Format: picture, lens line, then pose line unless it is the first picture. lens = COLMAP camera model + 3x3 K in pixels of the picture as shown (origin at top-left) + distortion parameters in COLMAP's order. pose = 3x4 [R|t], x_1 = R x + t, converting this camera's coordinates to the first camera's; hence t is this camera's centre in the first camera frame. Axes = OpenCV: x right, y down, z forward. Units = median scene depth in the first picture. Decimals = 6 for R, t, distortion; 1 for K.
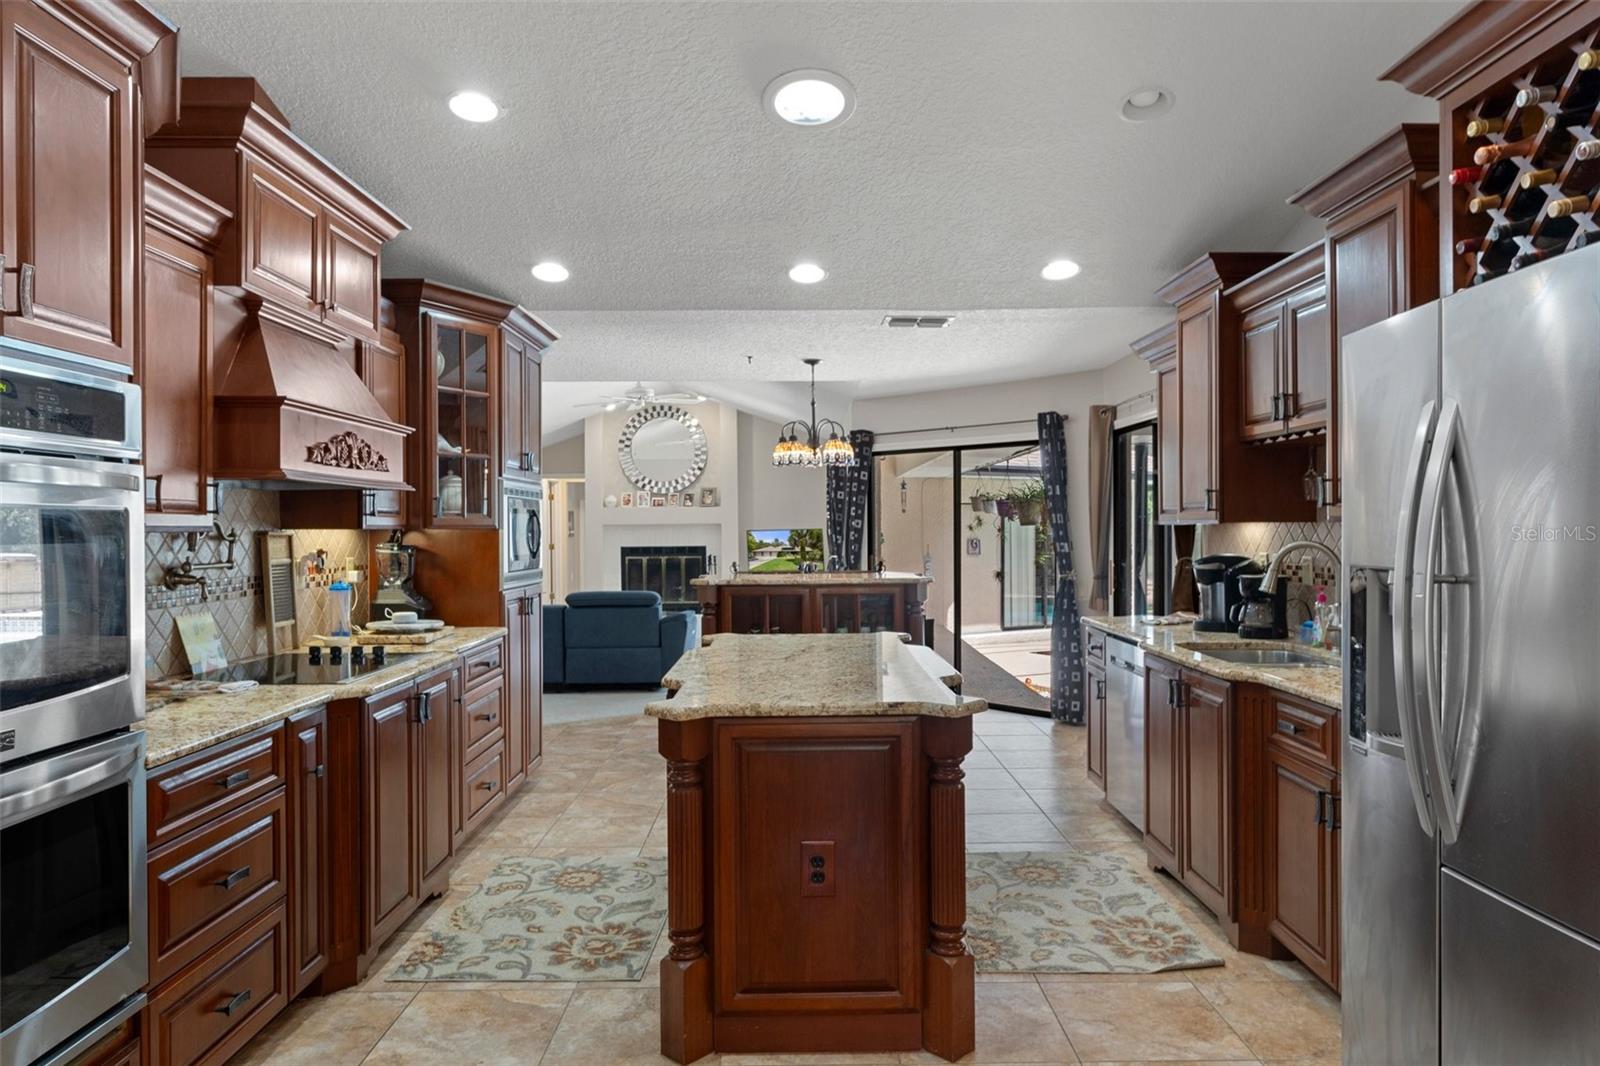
lens RADIAL K [[1031.6, 0, 821.6], [0, 1031.6, 534.2], [0, 0, 1]] dist [0.007269, -0.000782]
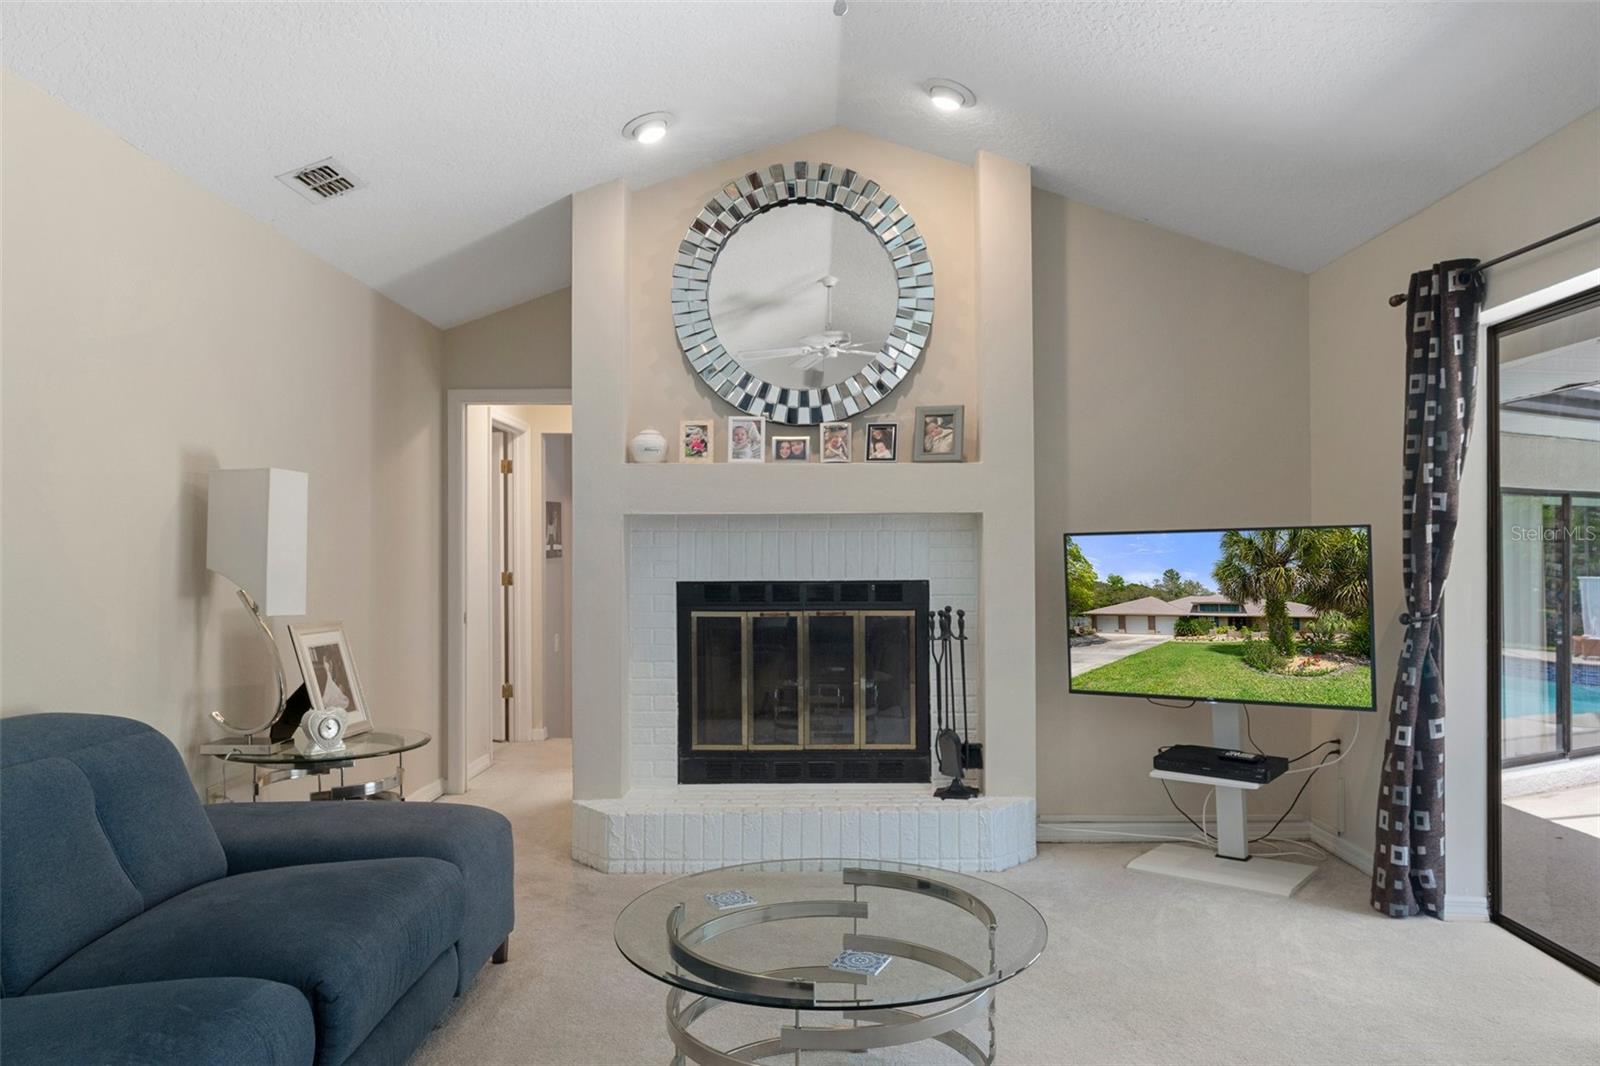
lens RADIAL K [[1102.0, 0, 810.5], [0, 1102.0, 547.9], [0, 0, 1]] dist [-0.001264, -0.000731]
pose [[0.998662, 0.006534, -0.051290, -0.364255], [-0.006452, 0.999978, 0.001772, 0.000546], [0.051301, -0.001438, 0.998682, 1.759335]]
